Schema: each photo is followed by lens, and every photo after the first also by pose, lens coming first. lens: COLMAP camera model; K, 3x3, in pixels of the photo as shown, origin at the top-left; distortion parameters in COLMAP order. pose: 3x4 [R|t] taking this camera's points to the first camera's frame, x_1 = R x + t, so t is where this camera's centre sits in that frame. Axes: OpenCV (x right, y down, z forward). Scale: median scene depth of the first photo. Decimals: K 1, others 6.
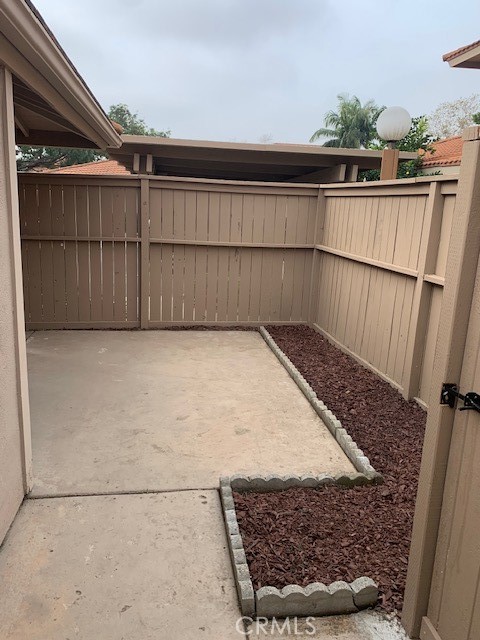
lens RADIAL K [[486.5, 0, 238.7], [0, 486.5, 321.4], [0, 0, 1]] dist [0.050640, -0.040273]
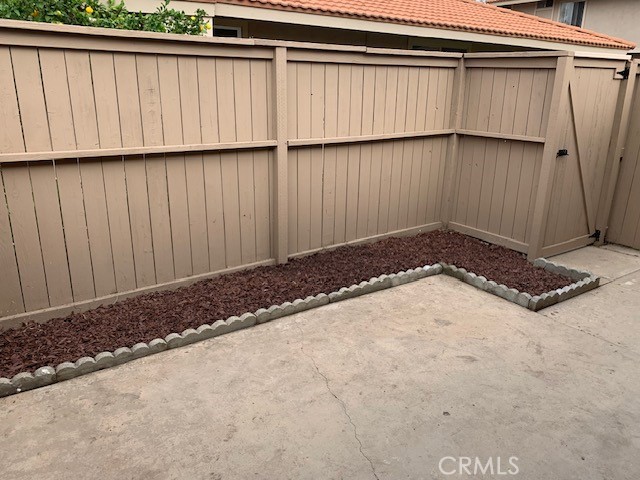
lens RADIAL K [[486.5, 0, 319.9], [0, 486.5, 236.5], [0, 0, 1]] dist [0.050640, -0.040273]
pose [[-0.426515, -0.338725, 0.838660, -0.591984], [0.162781, 0.883342, 0.439556, -0.362522], [-0.889712, 0.323995, -0.321621, 1.331761]]
